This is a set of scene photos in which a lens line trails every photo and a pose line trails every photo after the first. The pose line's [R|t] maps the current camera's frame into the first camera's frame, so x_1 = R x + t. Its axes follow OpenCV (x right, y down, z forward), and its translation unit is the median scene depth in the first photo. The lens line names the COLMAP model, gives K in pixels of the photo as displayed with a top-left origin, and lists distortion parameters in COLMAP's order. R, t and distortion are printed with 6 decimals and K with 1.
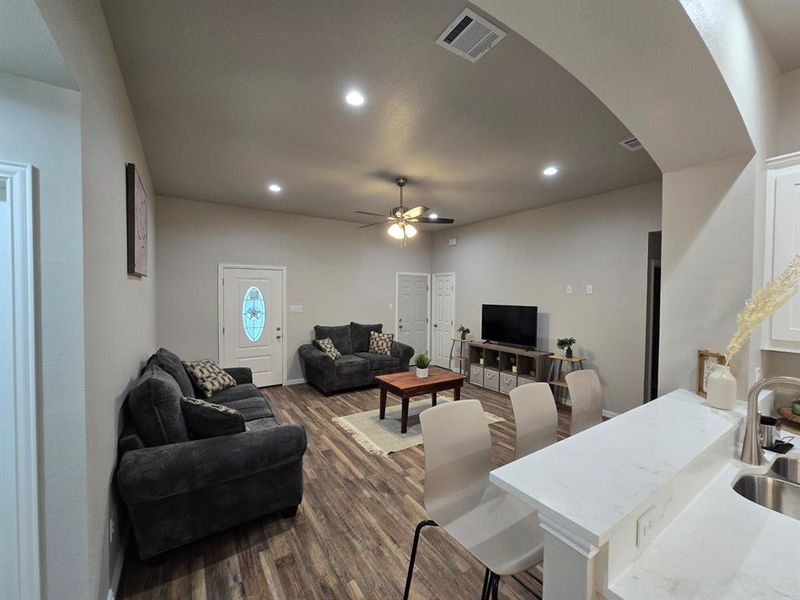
lens RADIAL K [[327.6, 0, 403.4], [0, 327.6, 298.8], [0, 0, 1]] dist [-0.002605, 0.000160]
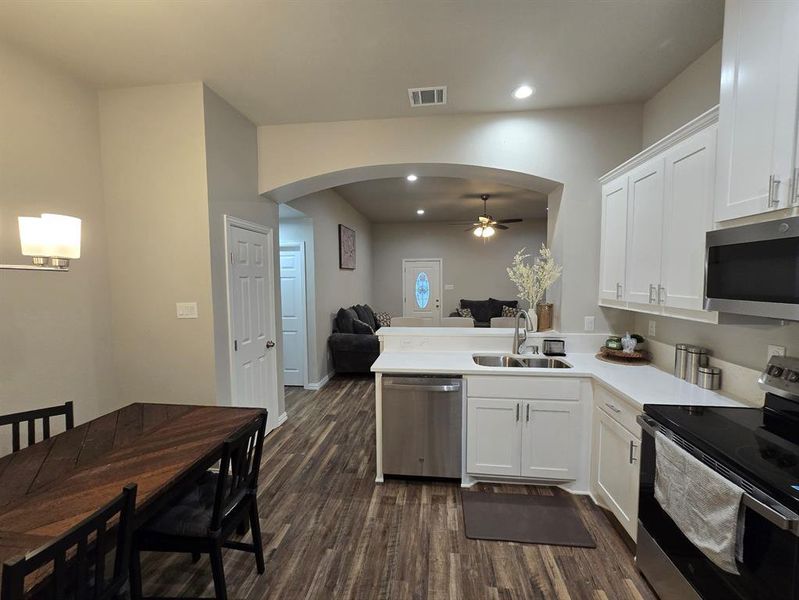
lens RADIAL K [[327.2, 0, 402.9], [0, 327.2, 298.8], [0, 0, 1]] dist [-0.002605, 0.000160]
pose [[0.766209, 0.026267, -0.642054, 0.568595], [0.001402, 0.999093, 0.042547, 0.024588], [0.642590, -0.033500, 0.765478, -0.305992]]
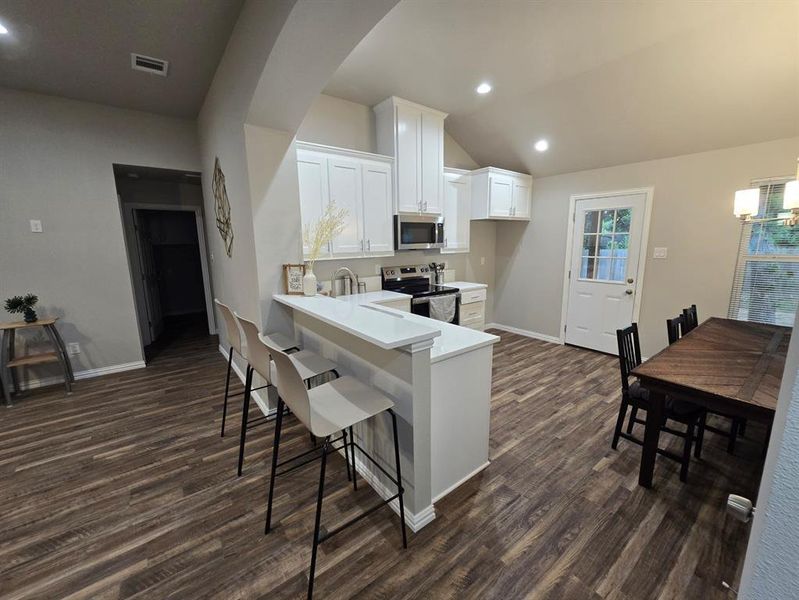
lens RADIAL K [[327.2, 0, 402.9], [0, 327.2, 298.8], [0, 0, 1]] dist [-0.002605, 0.000160]
pose [[-0.069467, -0.187215, 0.979860, -0.244220], [0.029531, 0.981416, 0.189606, 0.017880], [-0.997147, 0.042108, -0.062647, 0.231603]]
